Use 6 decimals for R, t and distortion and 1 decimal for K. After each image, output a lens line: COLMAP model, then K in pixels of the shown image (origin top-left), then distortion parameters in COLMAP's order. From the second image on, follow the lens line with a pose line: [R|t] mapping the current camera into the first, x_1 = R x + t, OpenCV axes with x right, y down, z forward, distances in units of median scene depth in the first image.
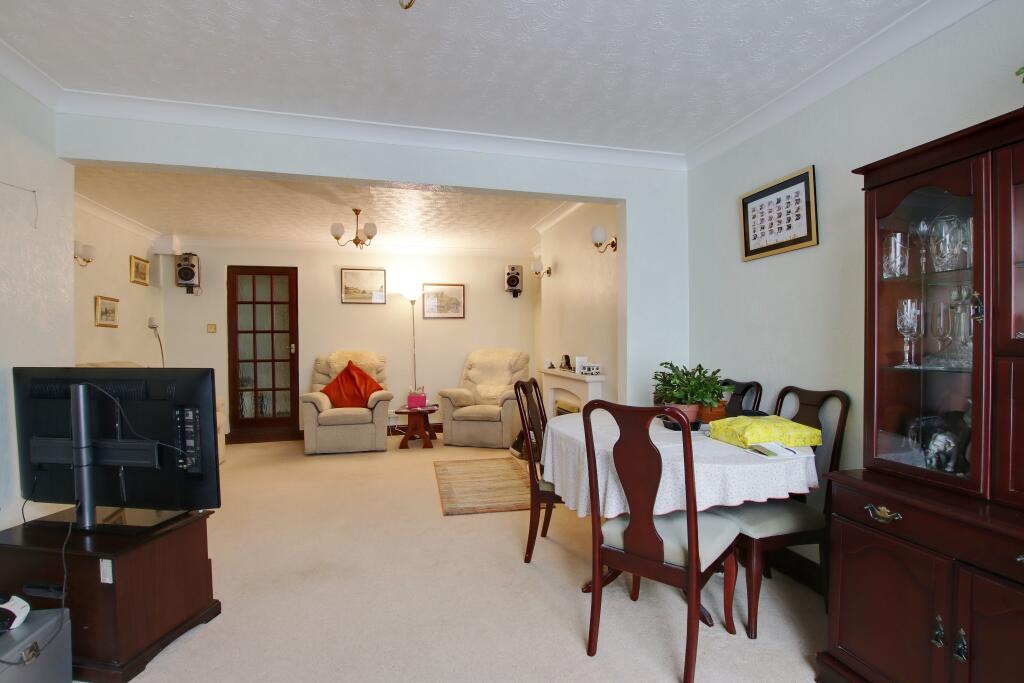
lens RADIAL K [[469.8, 0, 514.9], [0, 469.8, 343.5], [0, 0, 1]] dist [-0.047266, 0.000096]
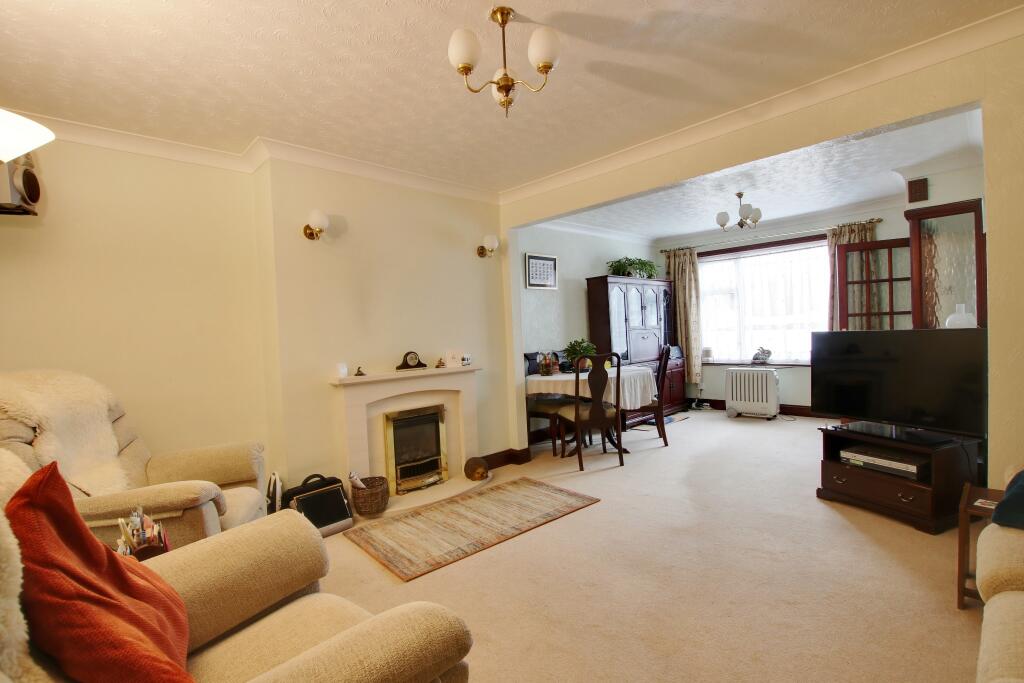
lens RADIAL K [[469.8, 0, 514.9], [0, 469.8, 343.5], [0, 0, 1]] dist [-0.047266, 0.000096]
pose [[-0.478989, -0.002844, 0.877816, -1.225012], [0.042229, 0.998762, 0.026278, -0.008917], [-0.876805, 0.049656, -0.478276, 2.103264]]
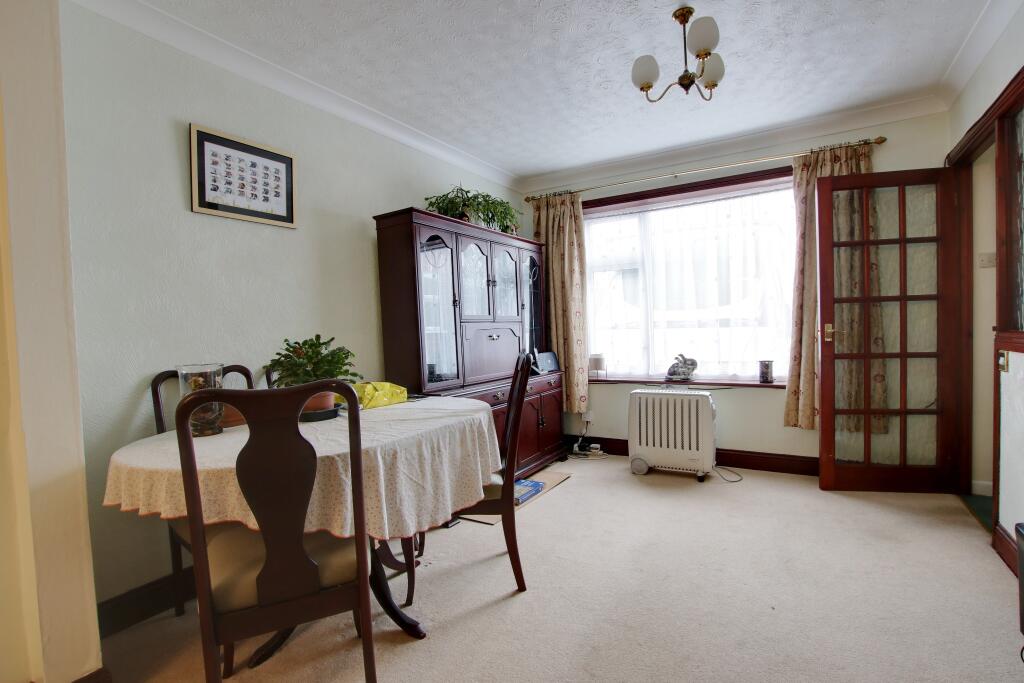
lens RADIAL K [[469.8, 0, 514.9], [0, 469.8, 343.5], [0, 0, 1]] dist [-0.047266, 0.000096]
pose [[-0.681258, 0.000293, 0.732044, -0.441522], [0.030091, 0.999166, 0.027604, 0.036211], [-0.731425, 0.040834, -0.680698, 1.219892]]
